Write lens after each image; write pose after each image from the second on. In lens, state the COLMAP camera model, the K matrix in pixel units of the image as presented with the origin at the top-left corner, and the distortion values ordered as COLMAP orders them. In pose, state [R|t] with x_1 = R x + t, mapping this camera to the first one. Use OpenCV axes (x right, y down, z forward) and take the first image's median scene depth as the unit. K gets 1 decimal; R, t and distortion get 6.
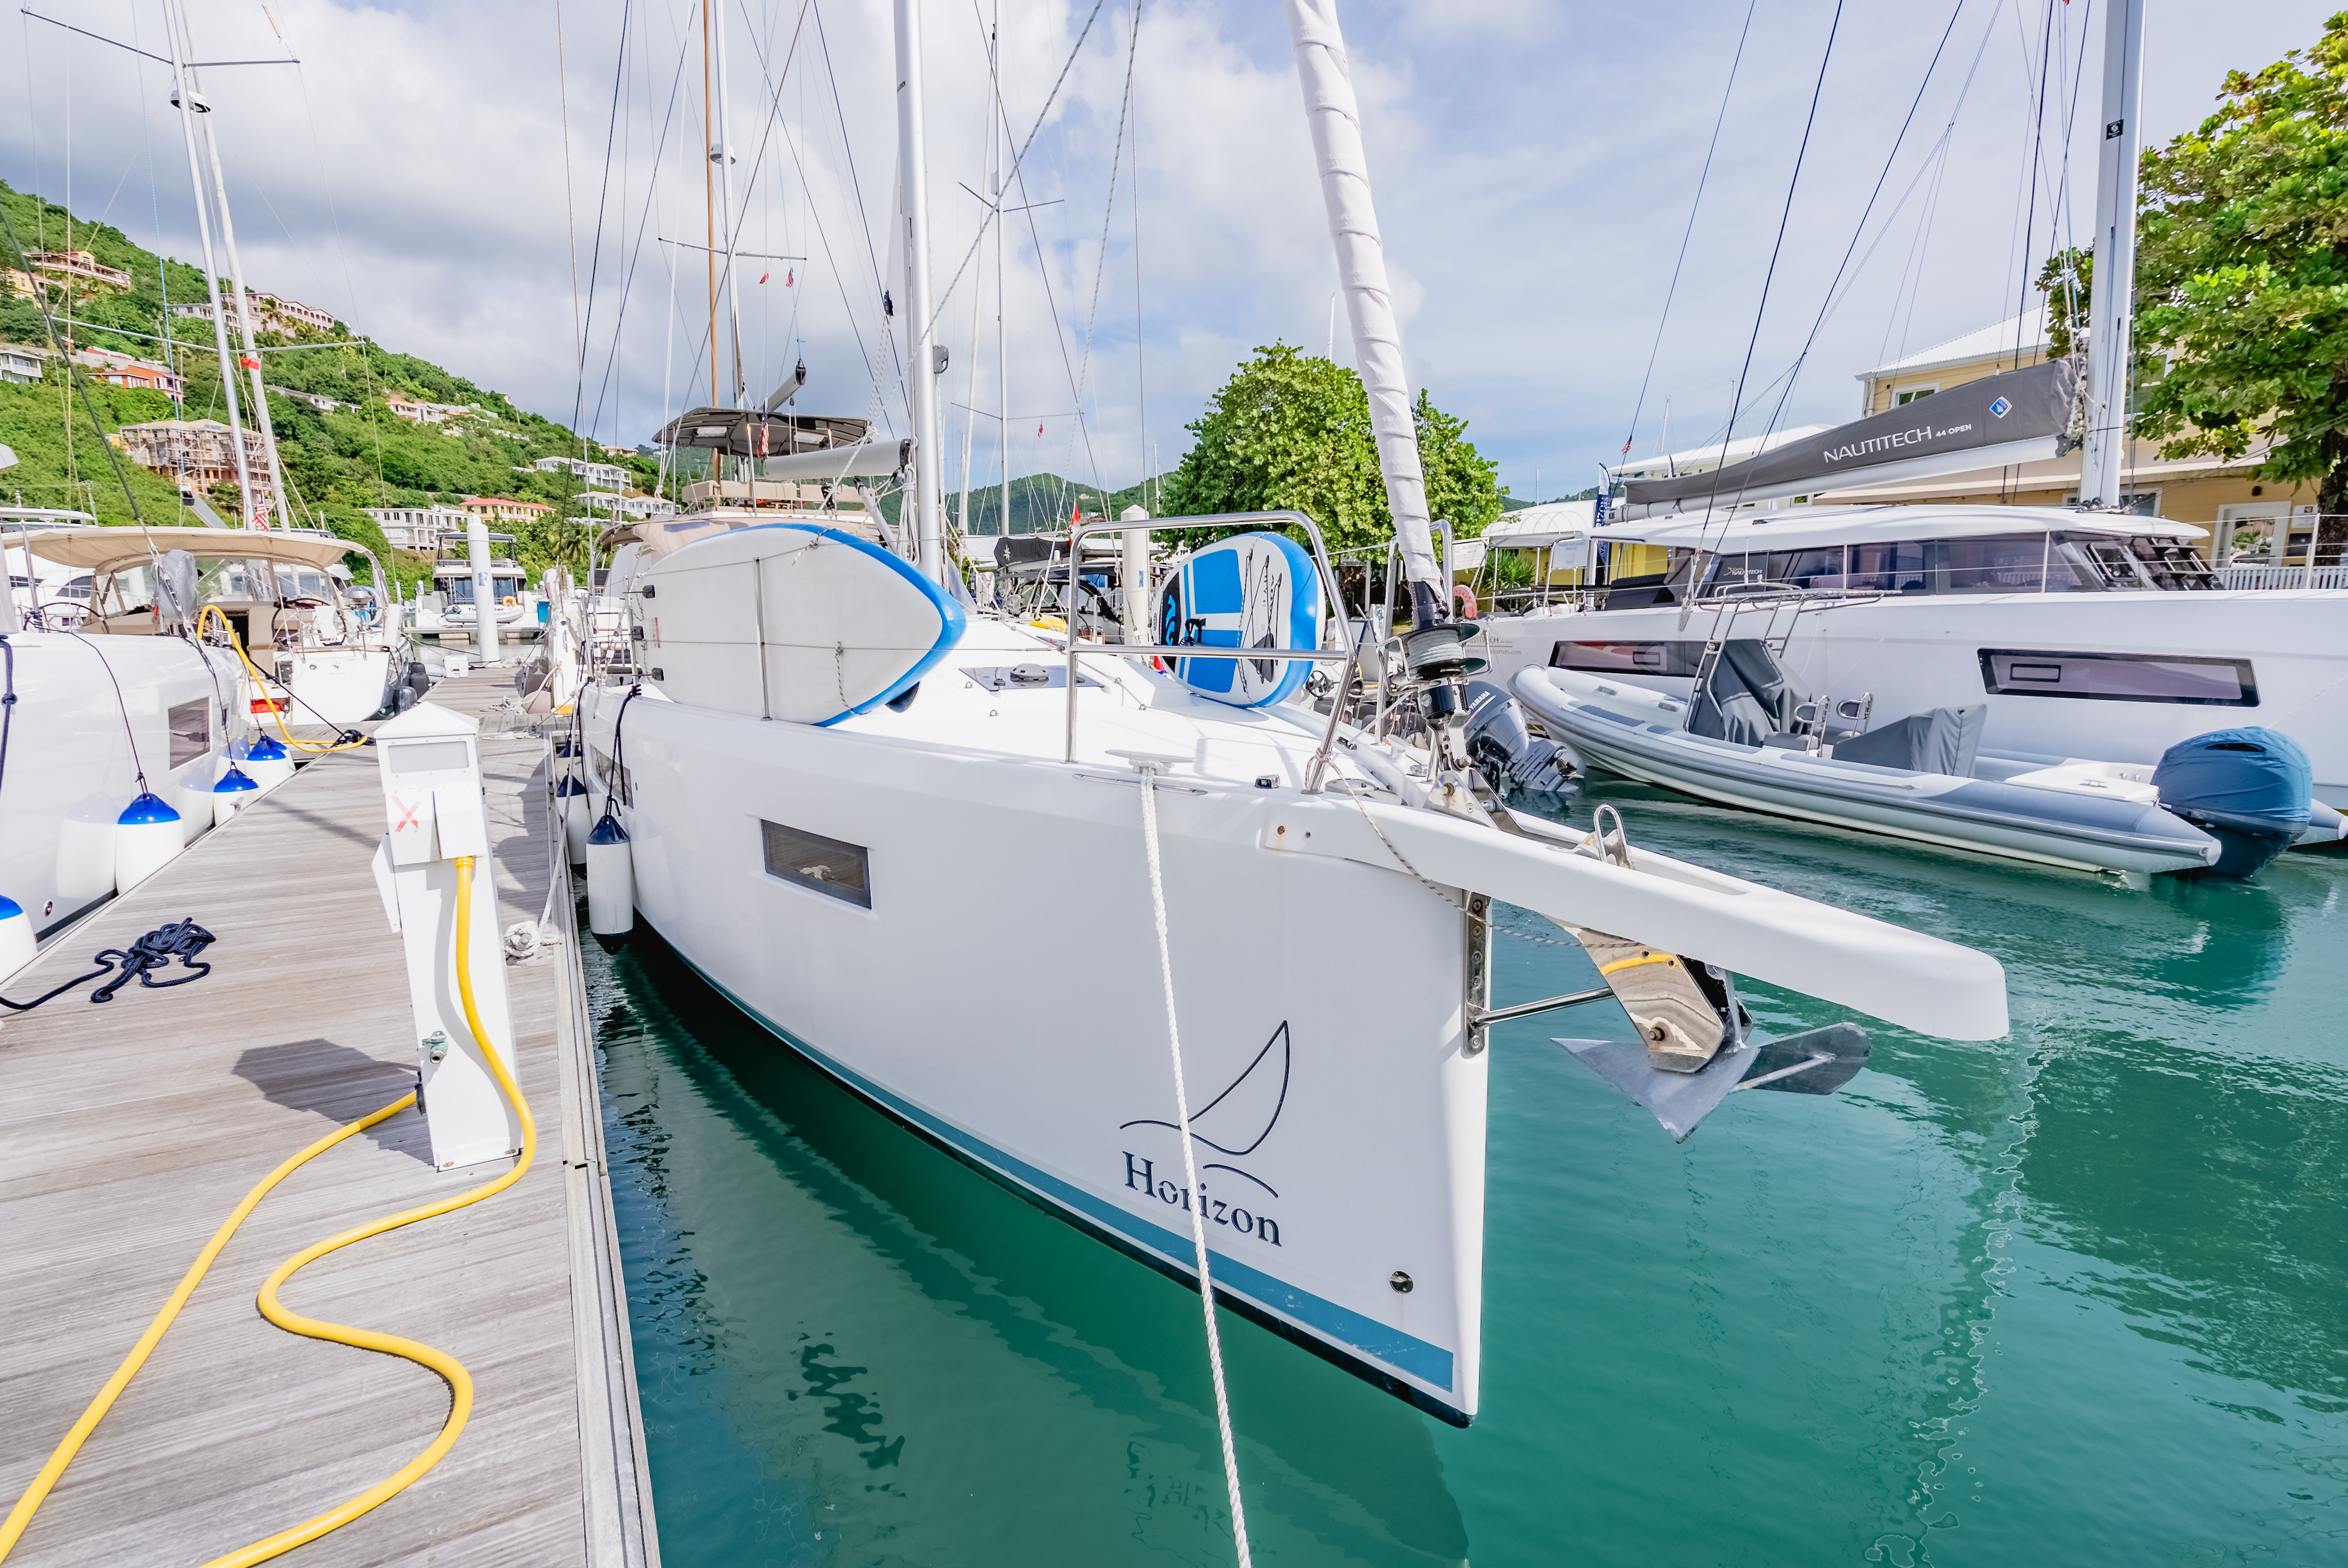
lens RADIAL K [[1139.3, 0, 1165.2], [0, 1139.3, 799.0], [0, 0, 1]] dist [0.001880, 0.001512]
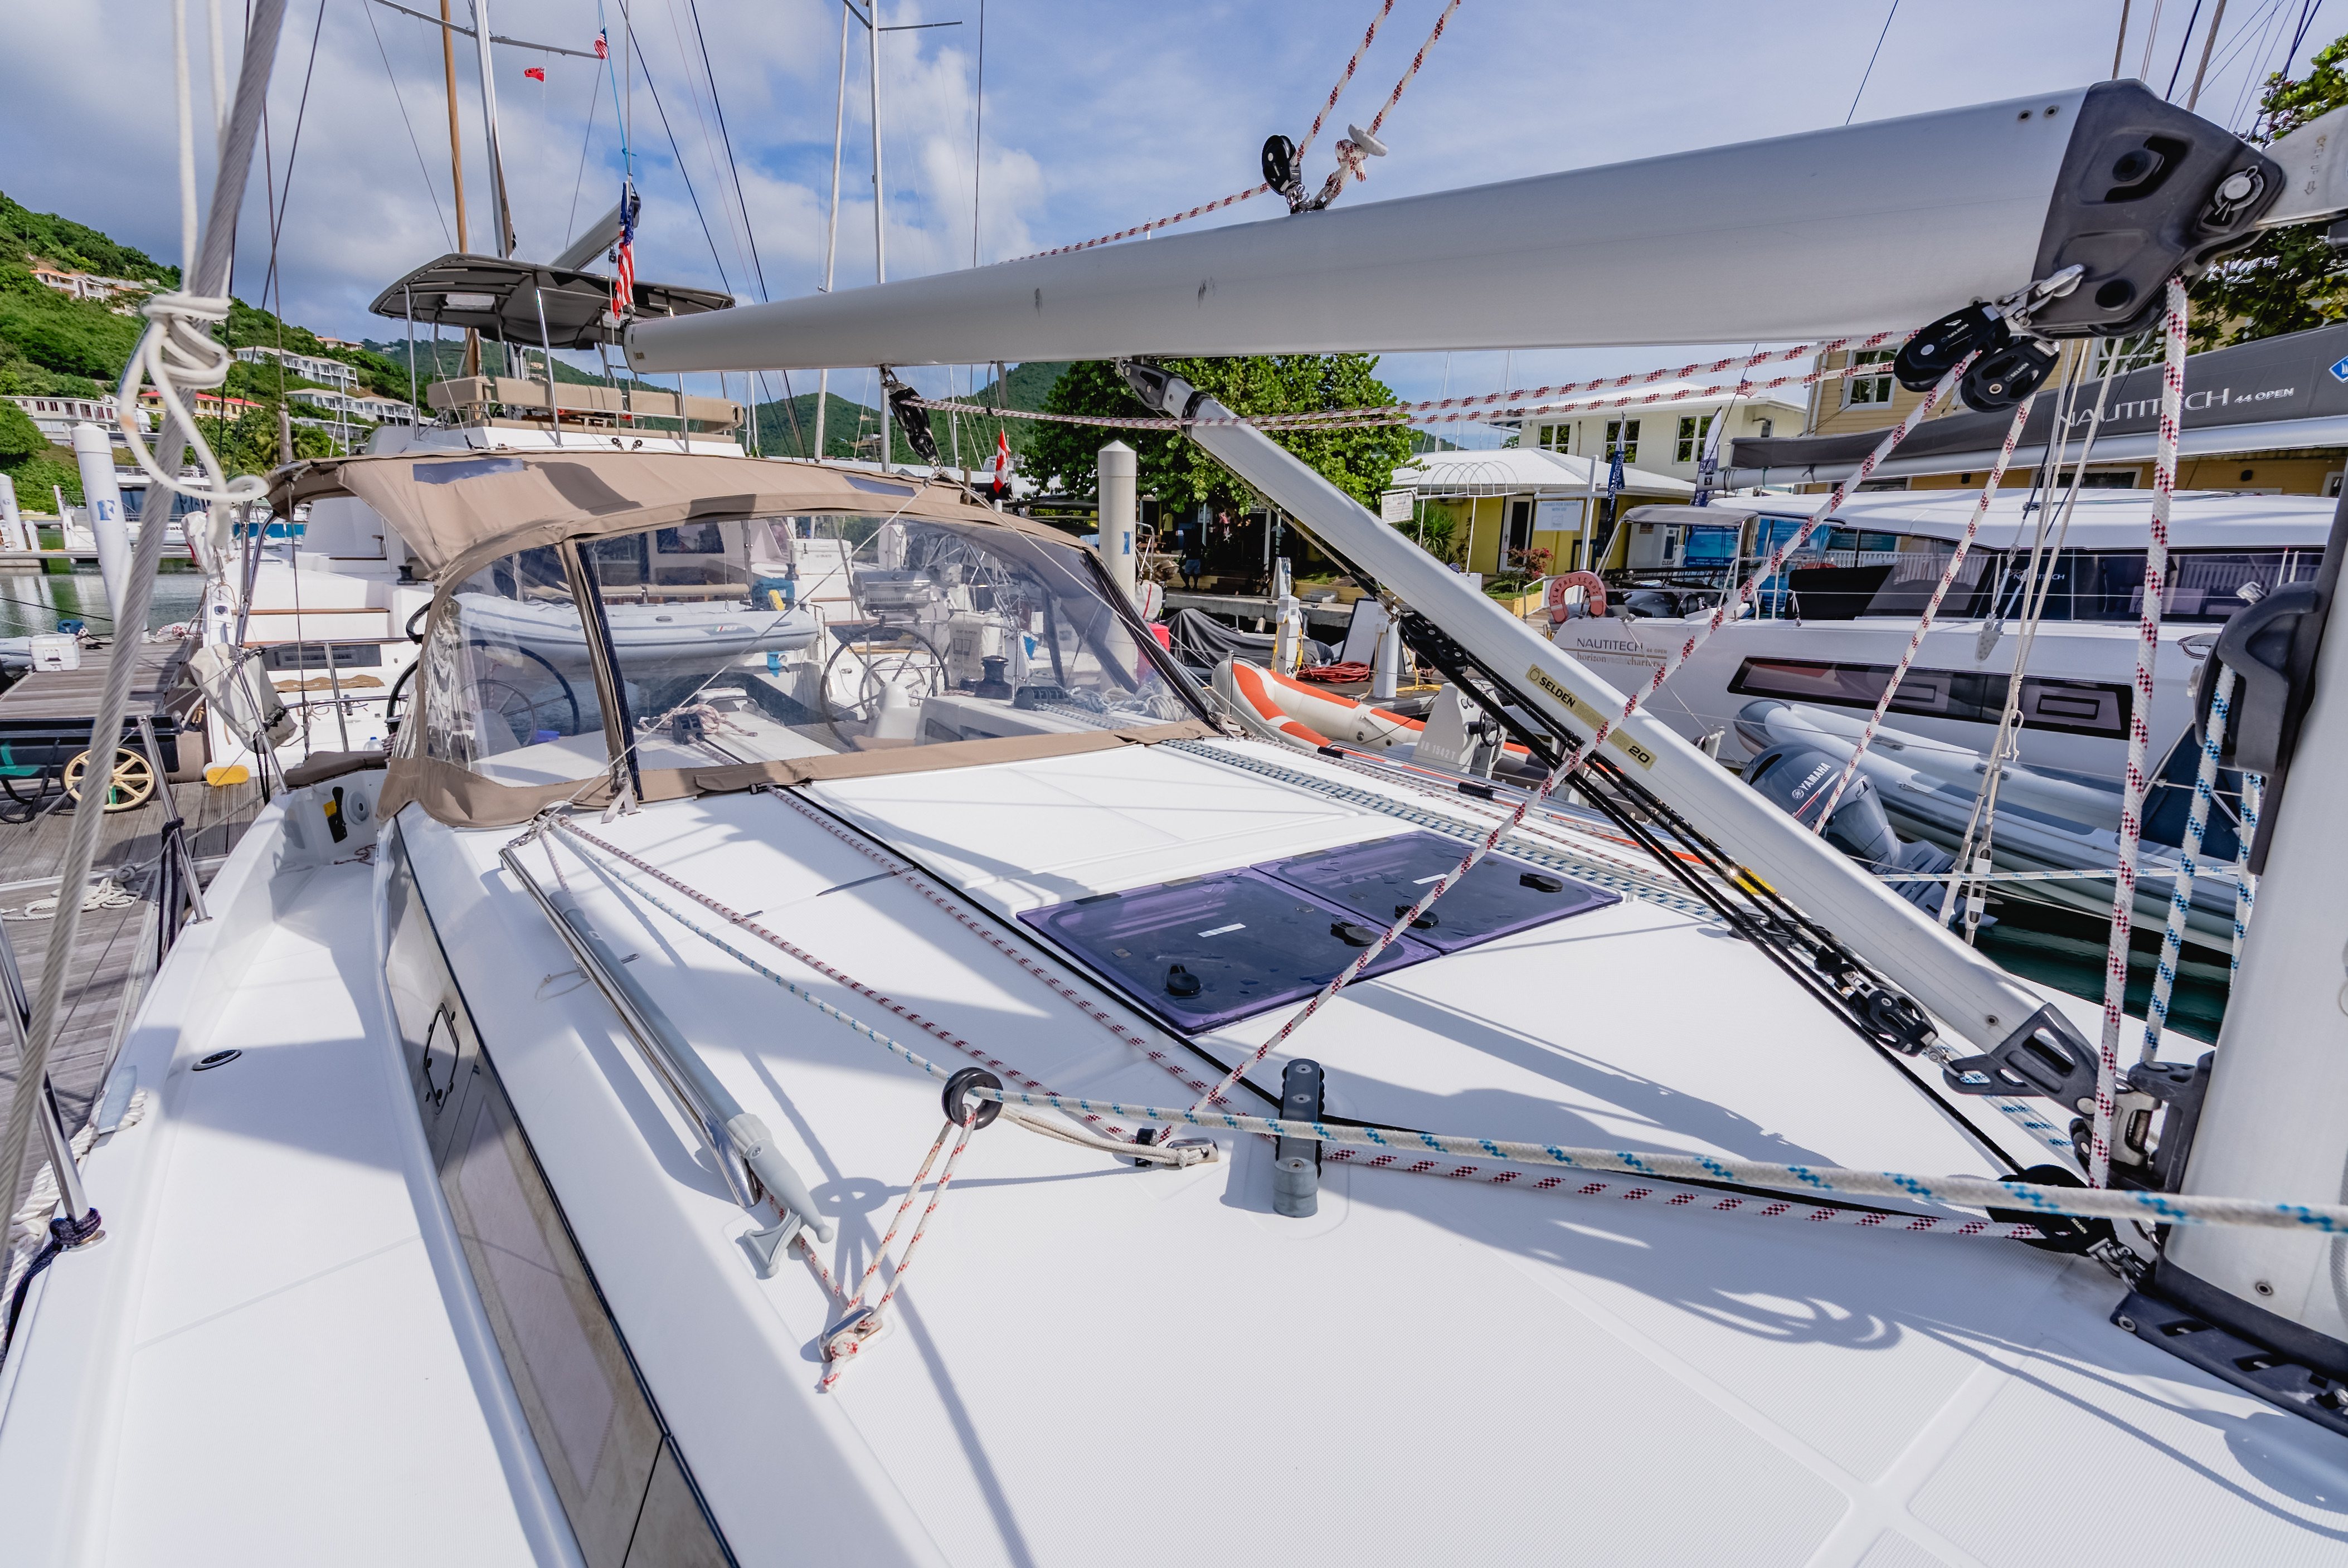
lens RADIAL K [[1062.2, 0, 1168.2], [0, 1062.2, 794.0], [0, 0, 1]] dist [-0.003736, 0.000959]
pose [[0.980043, -0.024793, 0.197235, -0.073841], [0.009996, 0.997083, 0.075664, -0.046111], [-0.198536, -0.072183, 0.977432, 0.170995]]
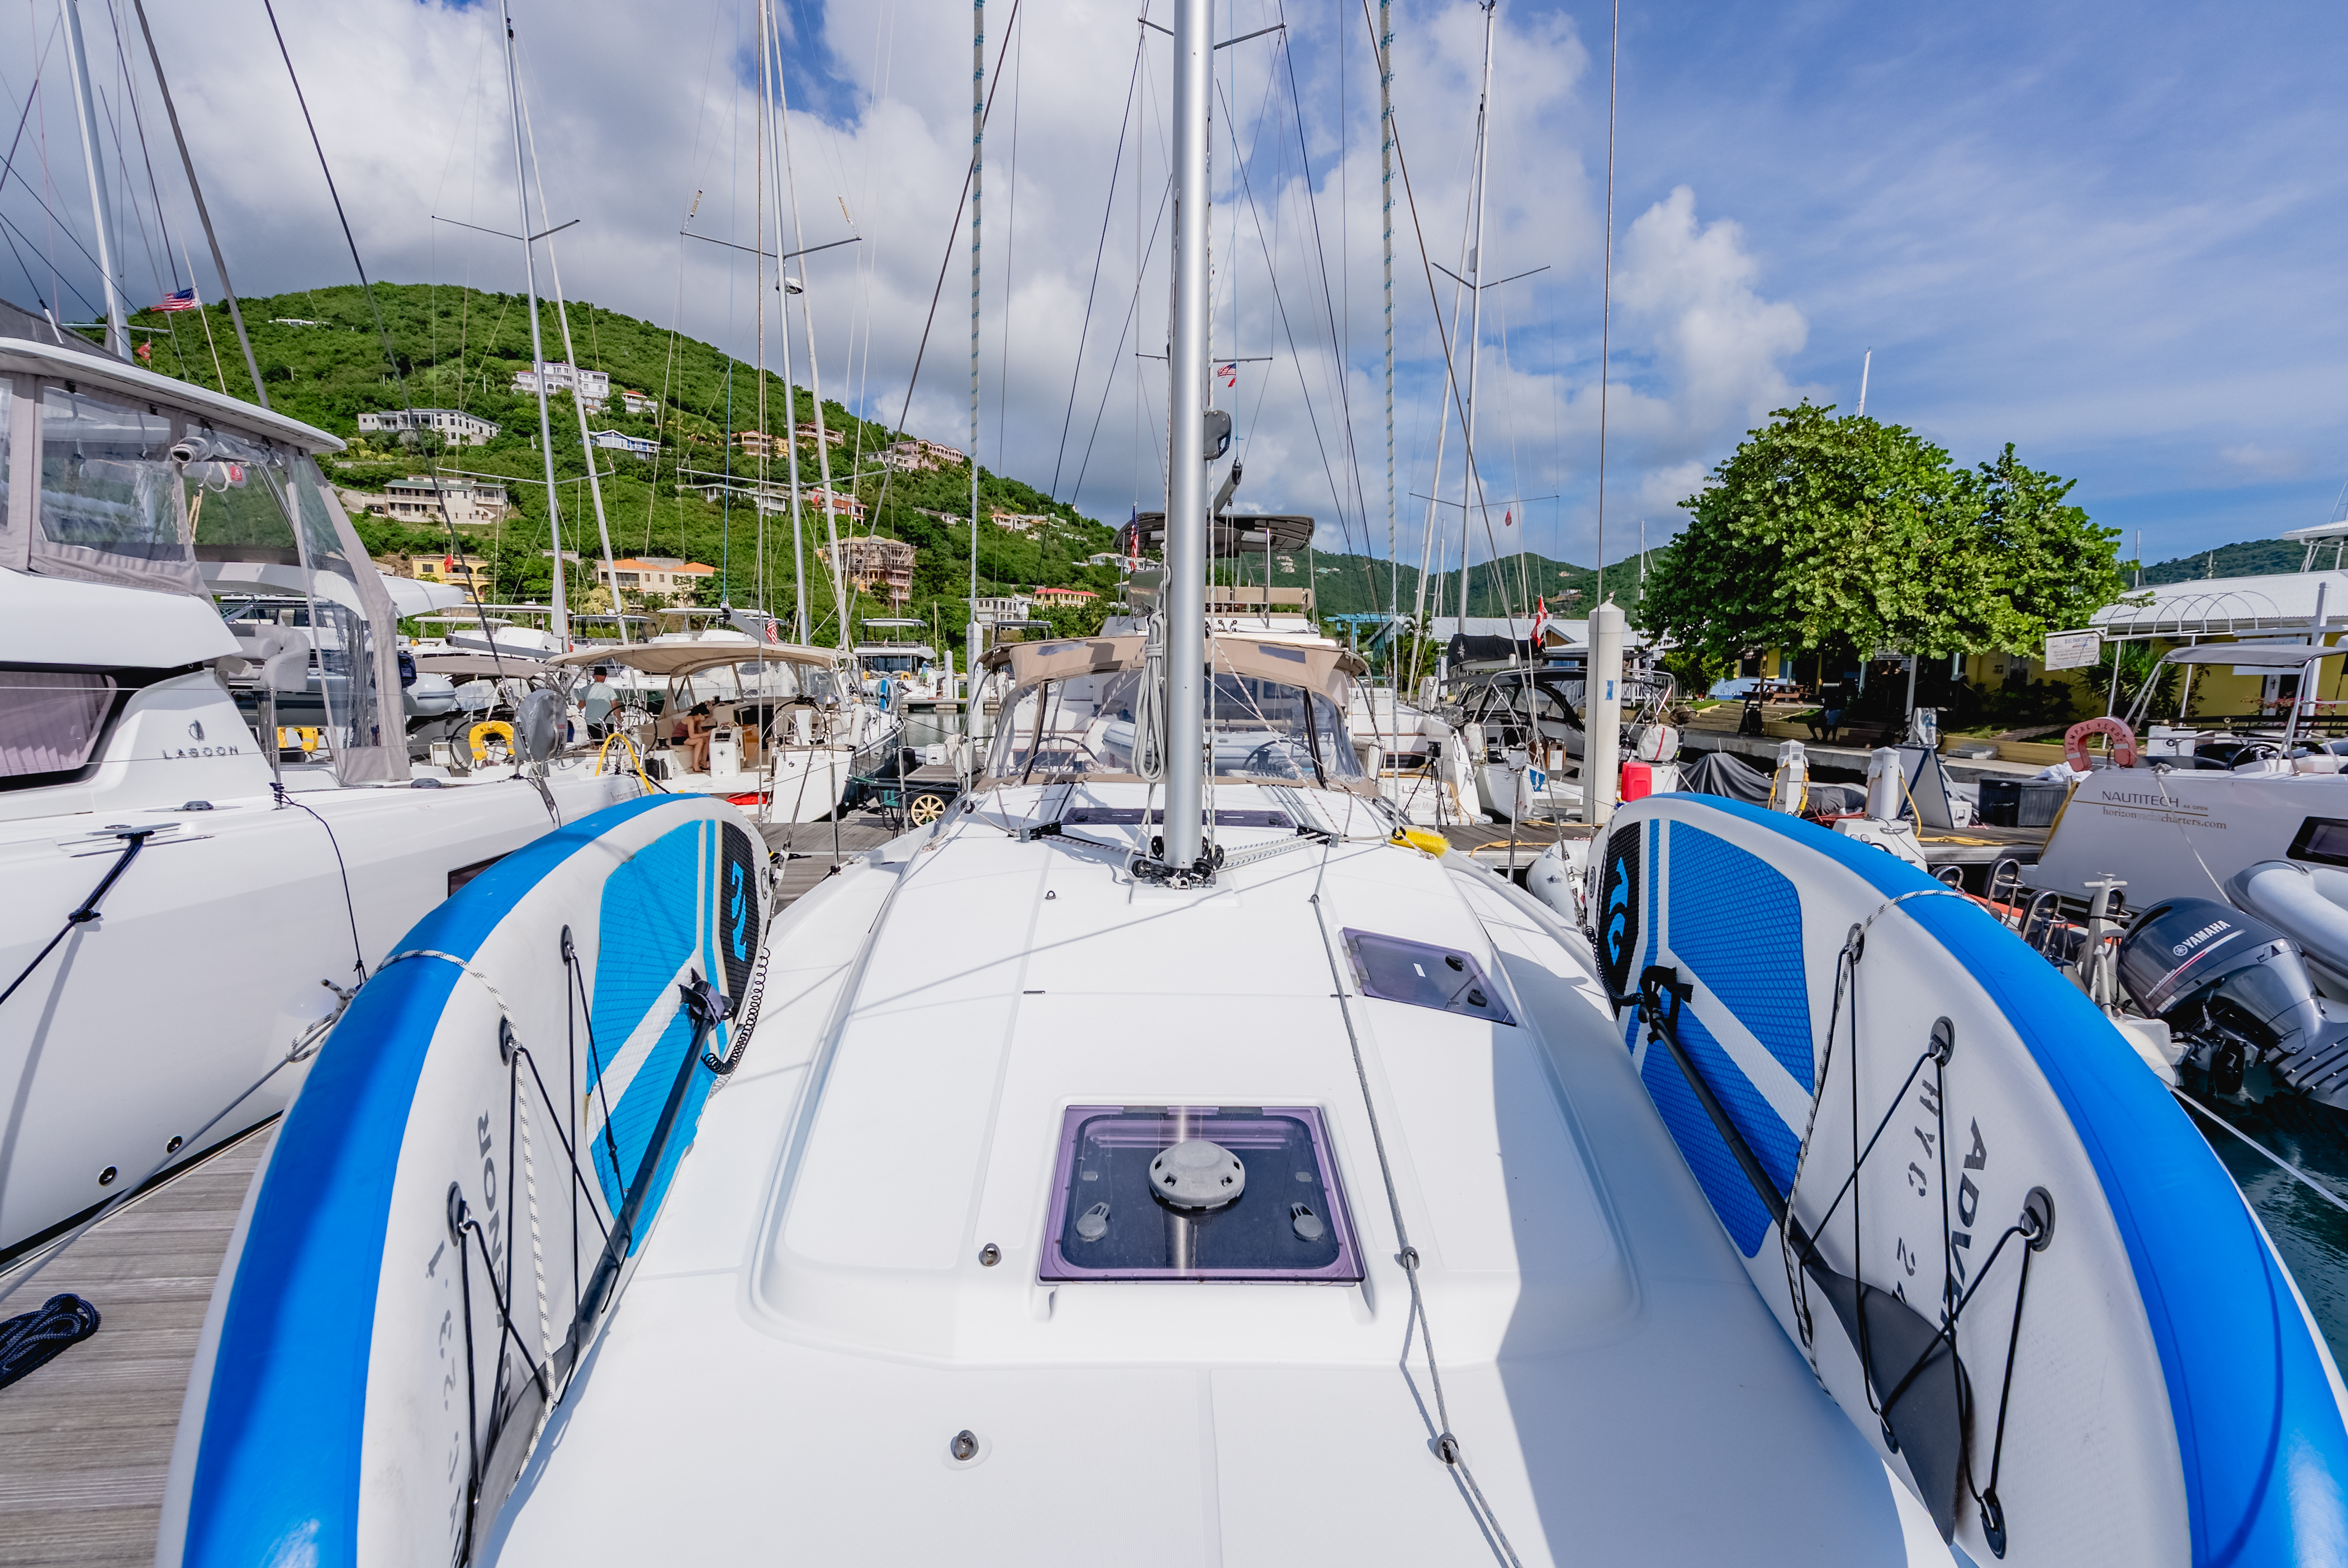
lens RADIAL K [[1062.2, 0, 1168.2], [0, 1062.2, 794.0], [0, 0, 1]] dist [-0.003736, 0.000959]
pose [[0.912860, 0.058054, -0.404125, 0.001969], [-0.081299, 0.995863, -0.040583, -0.033537], [0.400097, 0.069902, 0.913803, 0.093199]]
